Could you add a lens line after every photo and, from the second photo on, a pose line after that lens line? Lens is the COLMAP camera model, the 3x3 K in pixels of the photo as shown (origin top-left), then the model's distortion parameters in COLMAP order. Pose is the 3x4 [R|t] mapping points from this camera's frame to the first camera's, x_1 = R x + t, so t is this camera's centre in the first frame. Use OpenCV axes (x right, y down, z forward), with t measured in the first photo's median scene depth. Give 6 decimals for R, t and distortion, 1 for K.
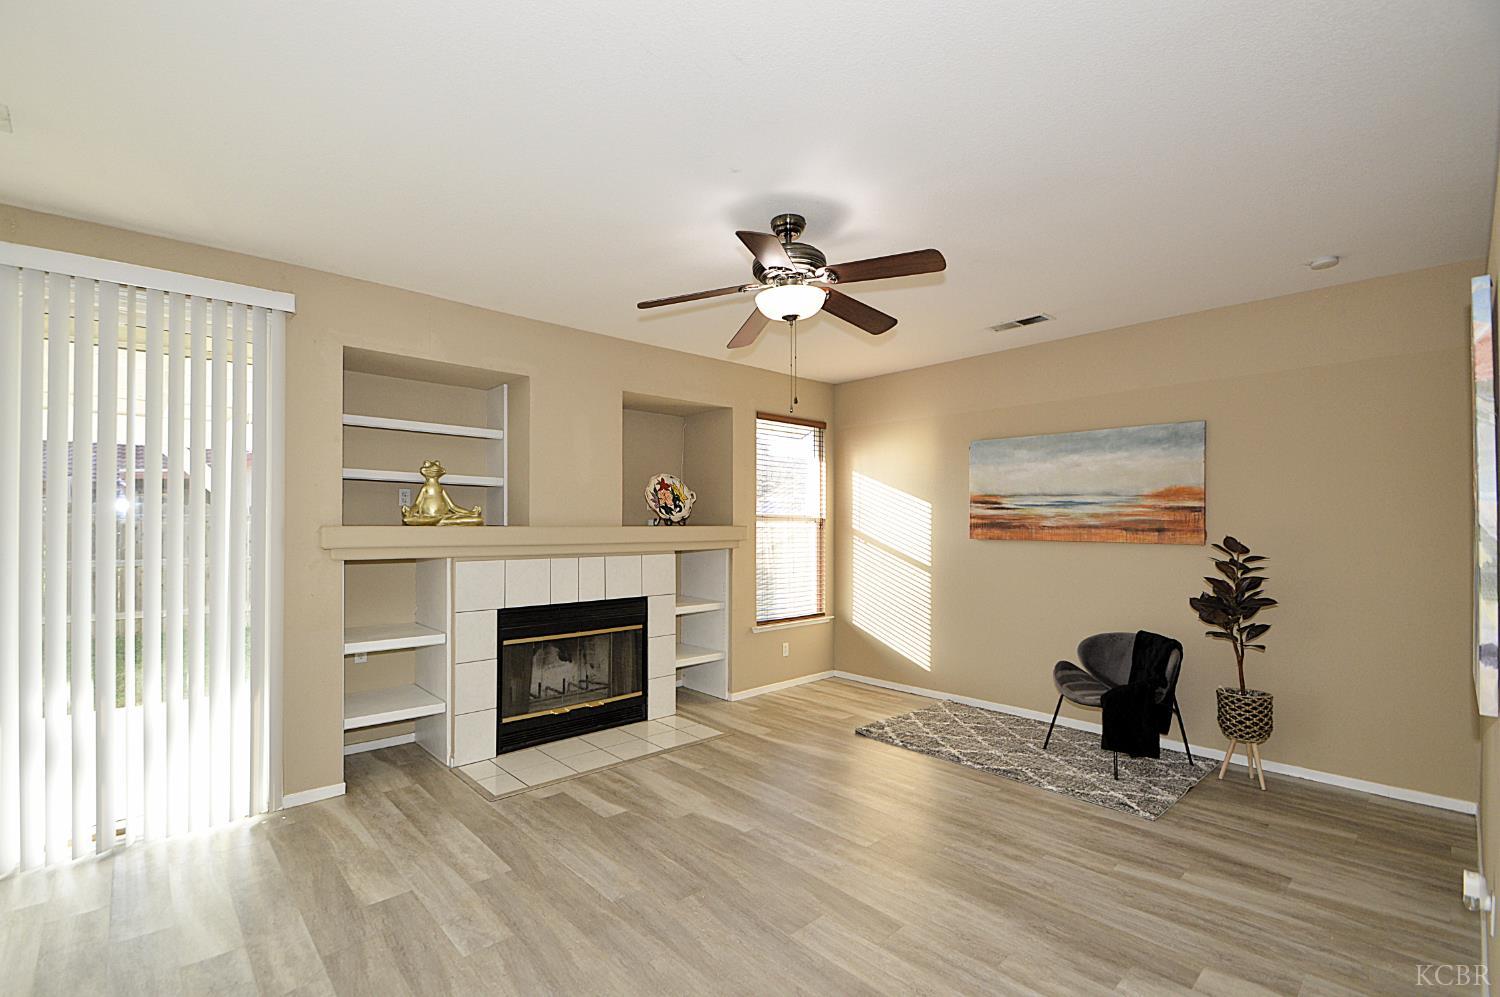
lens RADIAL K [[675.9, 0, 743.7], [0, 675.9, 516.2], [0, 0, 1]] dist [0.002963, -0.000255]
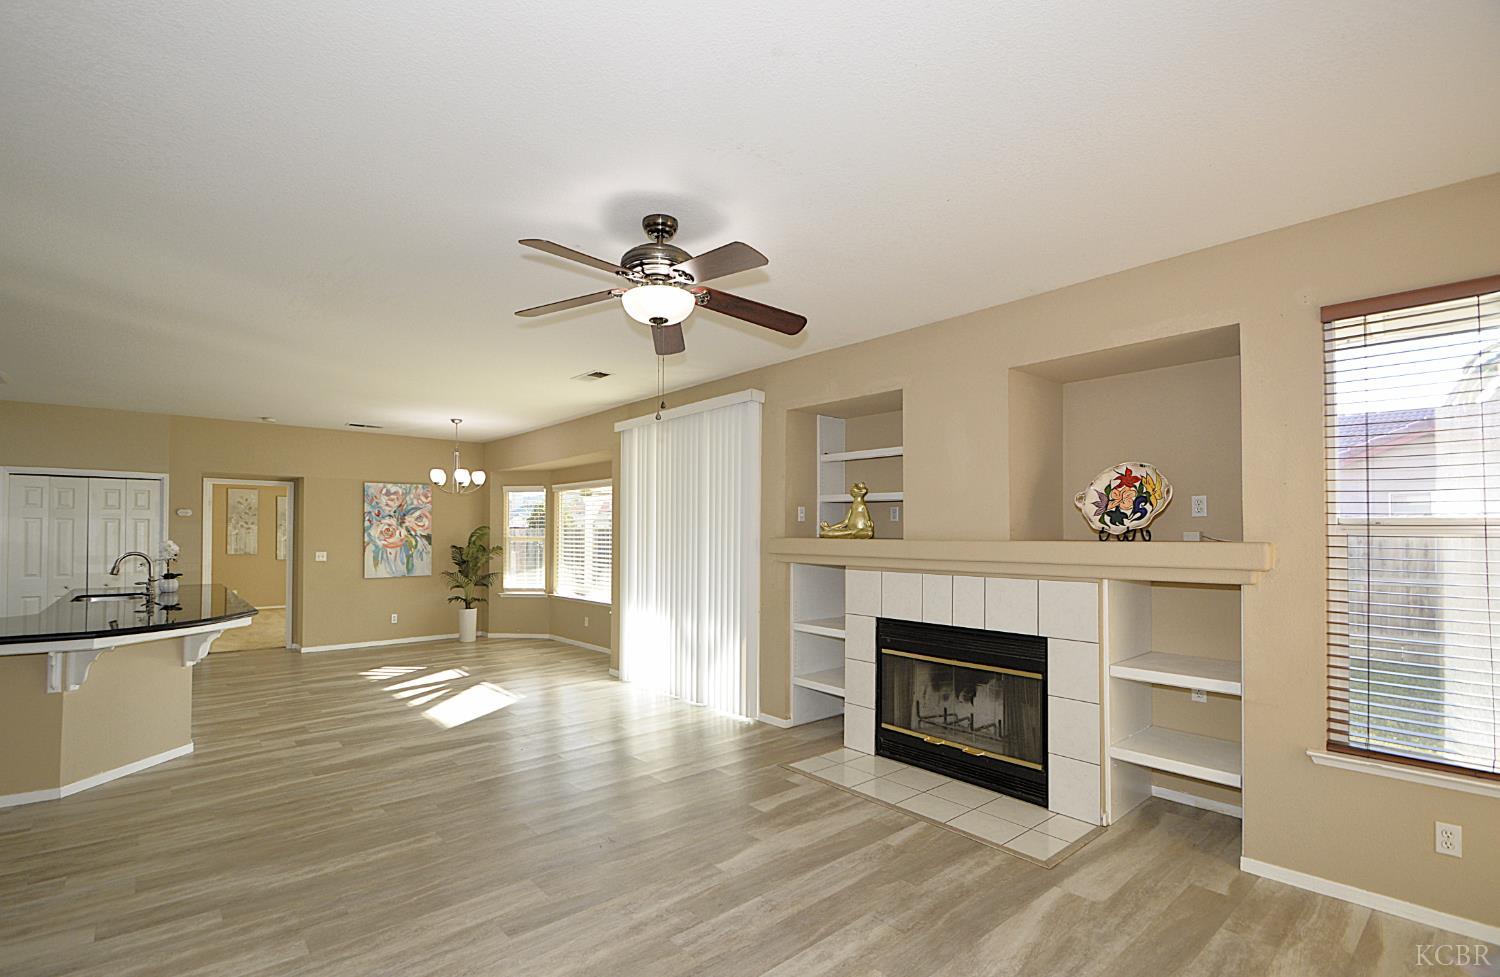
lens RADIAL K [[675.1, 0, 698.8], [0, 675.1, 523.9], [0, 0, 1]] dist [-0.001991, -0.003793]
pose [[-0.061789, -0.017437, -0.997937, 0.705380], [0.005415, 0.999827, -0.017805, 0.008448], [0.998075, -0.006504, -0.061684, 0.779945]]
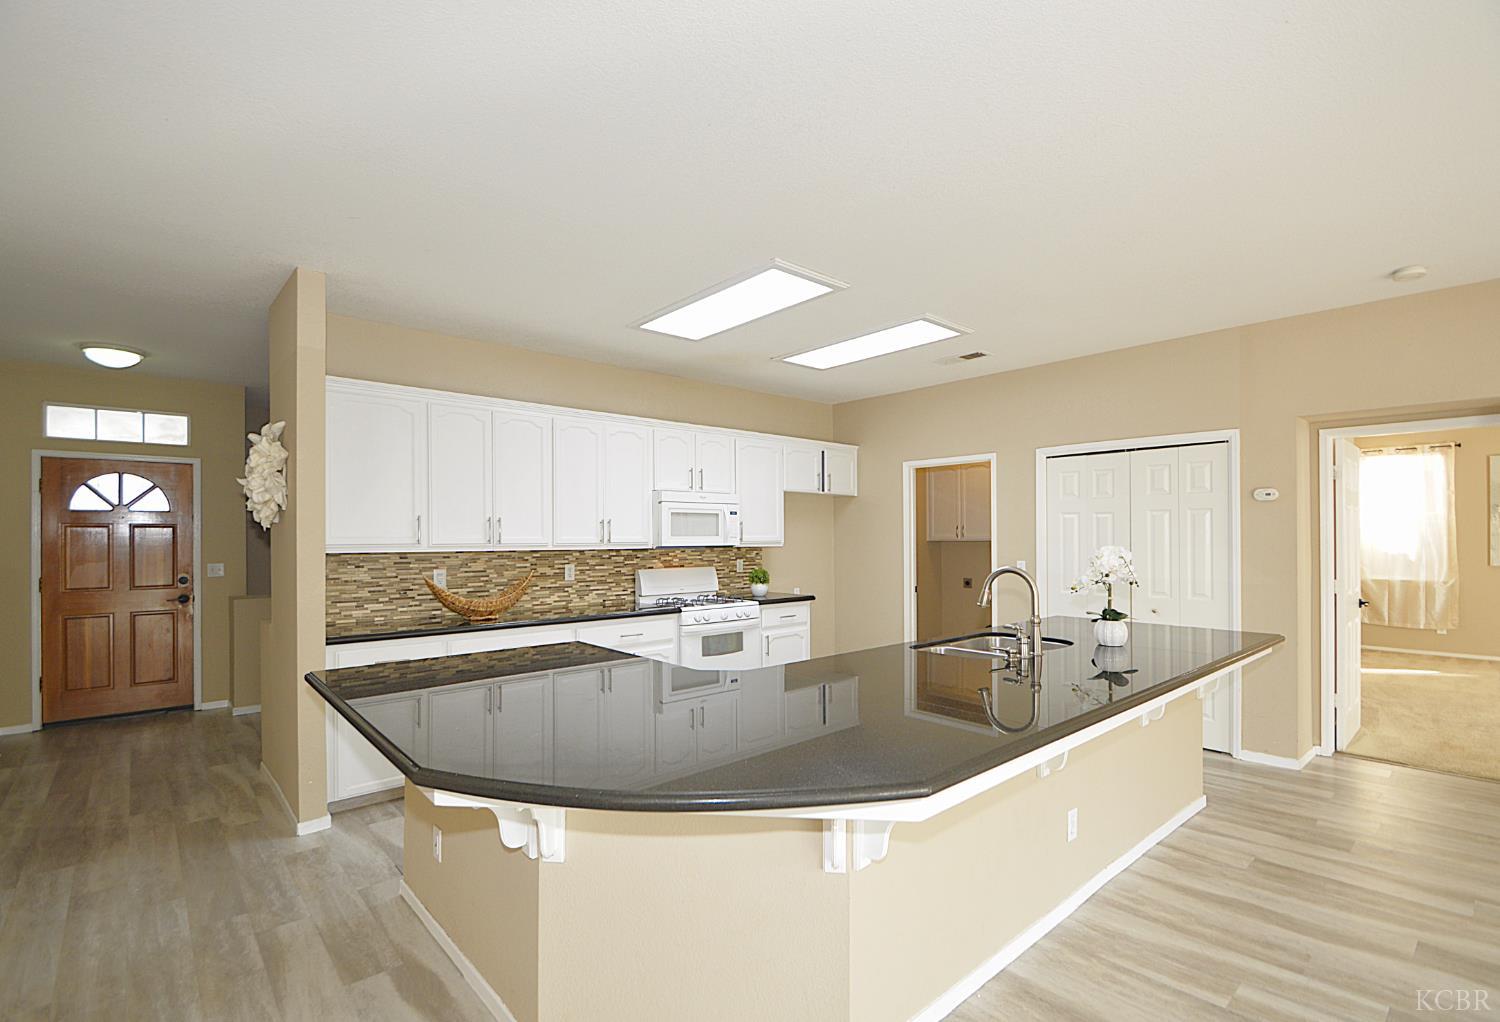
lens RADIAL K [[683.8, 0, 761.0], [0, 683.8, 530.1], [0, 0, 1]] dist [-0.000858, -0.008764]
pose [[-0.999849, 0.004182, 0.016858, -0.275927], [0.003944, 0.999893, -0.014102, 0.003420], [-0.016915, -0.014034, -0.999758, 0.328150]]
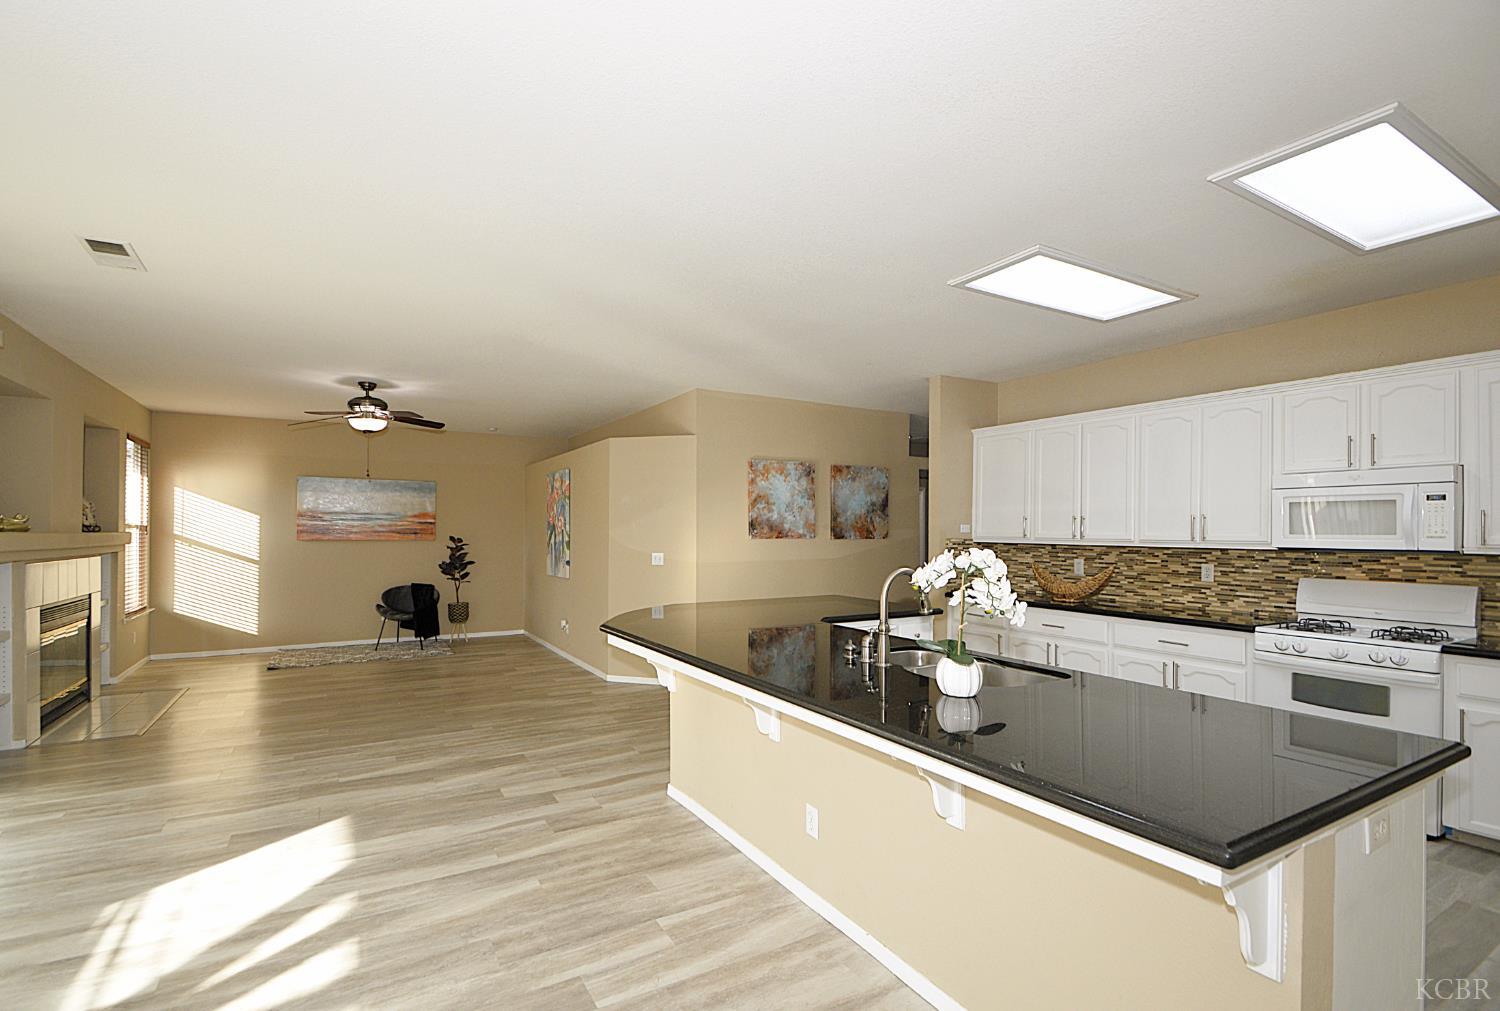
lens RADIAL K [[681.1, 0, 716.0], [0, 681.1, 530.0], [0, 0, 1]] dist [-0.010534, -0.005407]
pose [[0.238869, 0.000369, 0.971052, -1.173290], [-0.010479, 0.999943, 0.002197, -0.003408], [-0.970995, -0.010701, 0.238859, -0.363509]]
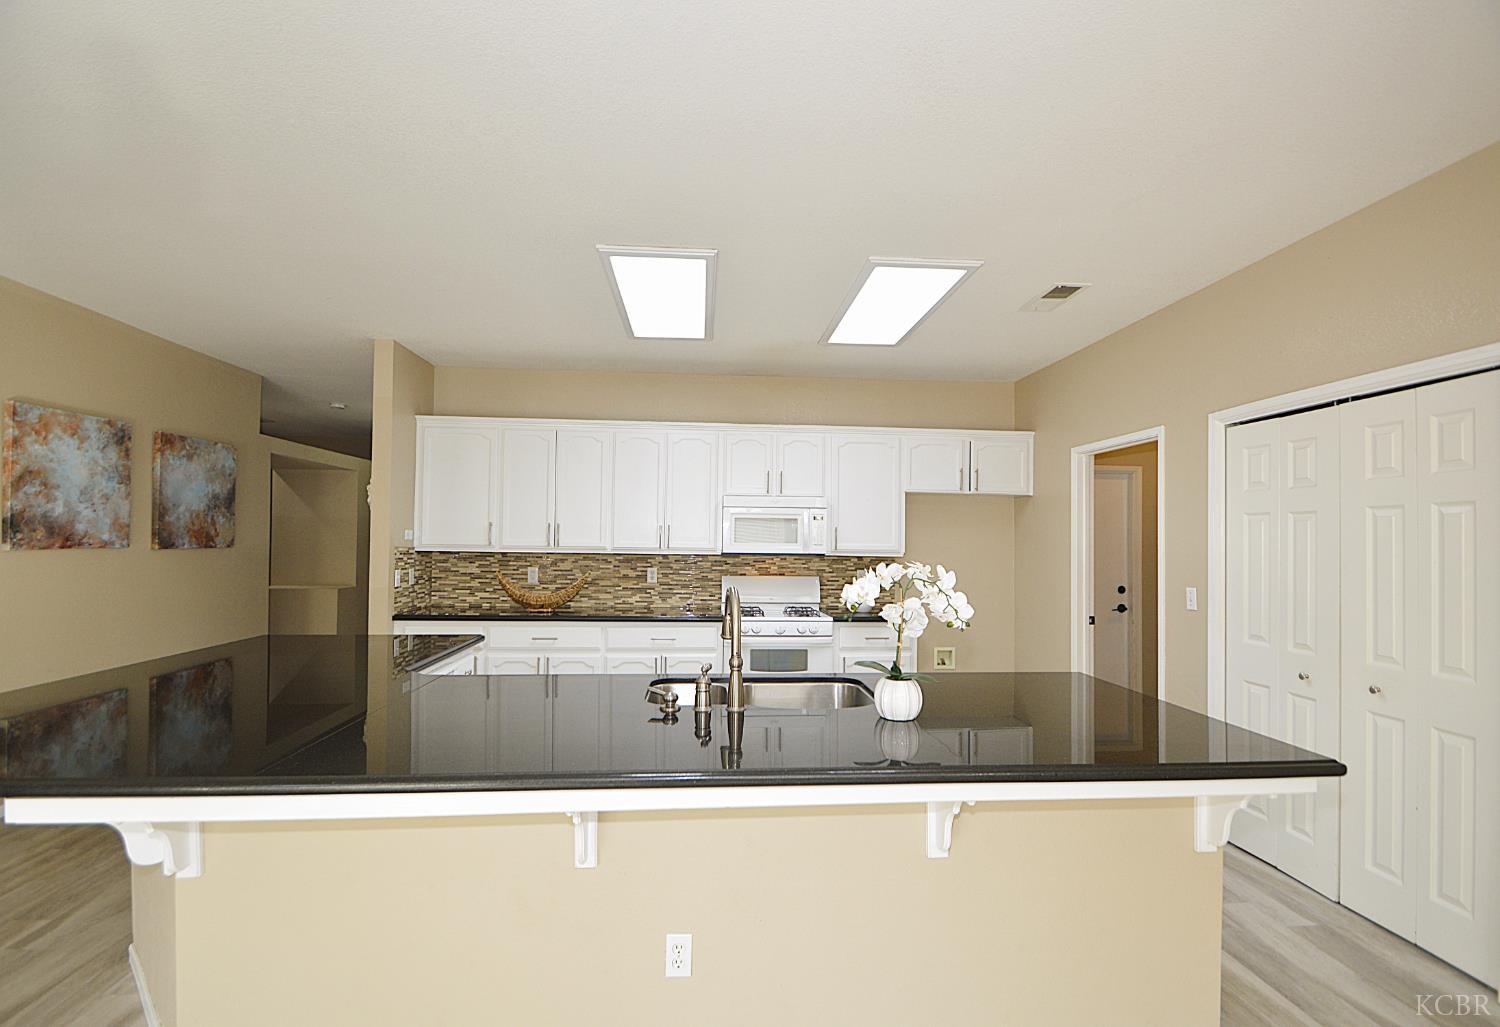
lens RADIAL K [[683.8, 0, 748.4], [0, 683.8, 529.3], [0, 0, 1]] dist [-0.000858, -0.008764]
pose [[-0.783120, 0.002329, 0.621866, -0.856647], [-0.014594, 0.999649, -0.022123, -0.000584], [-0.621699, -0.026401, -0.782811, 0.018512]]
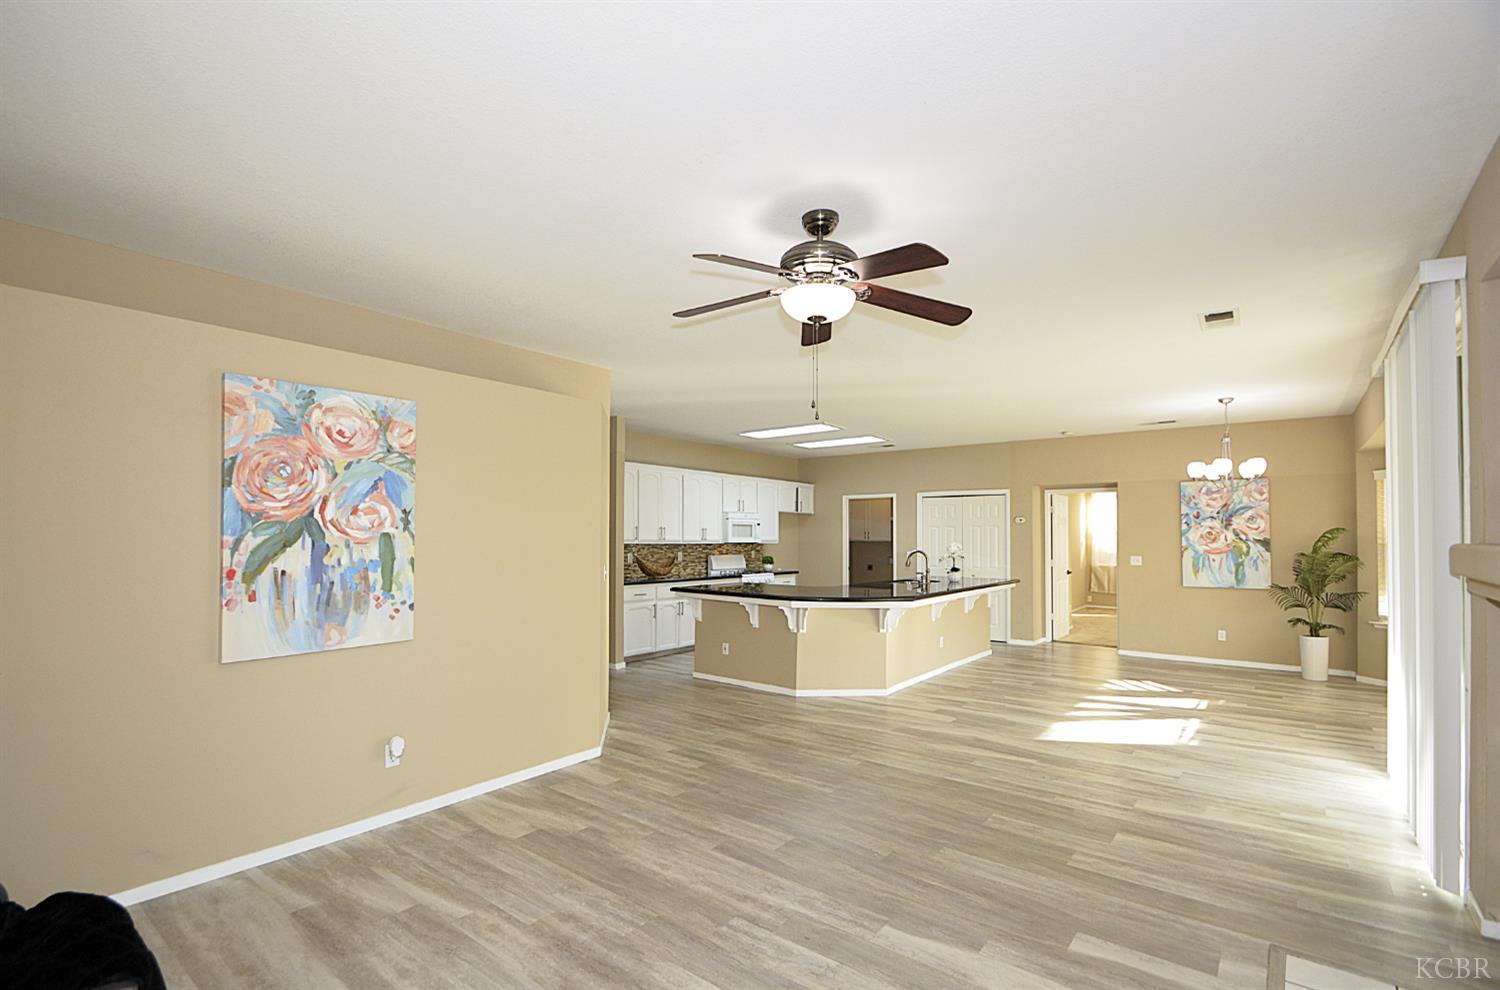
lens RADIAL K [[675.9, 0, 744.8], [0, 675.9, 527.6], [0, 0, 1]] dist [0.002963, -0.000255]
pose [[-0.987553, -0.006431, -0.157153, 0.220715], [-0.003294, 0.999790, -0.020211, 0.010337], [0.157251, -0.019441, -0.987367, 1.329923]]
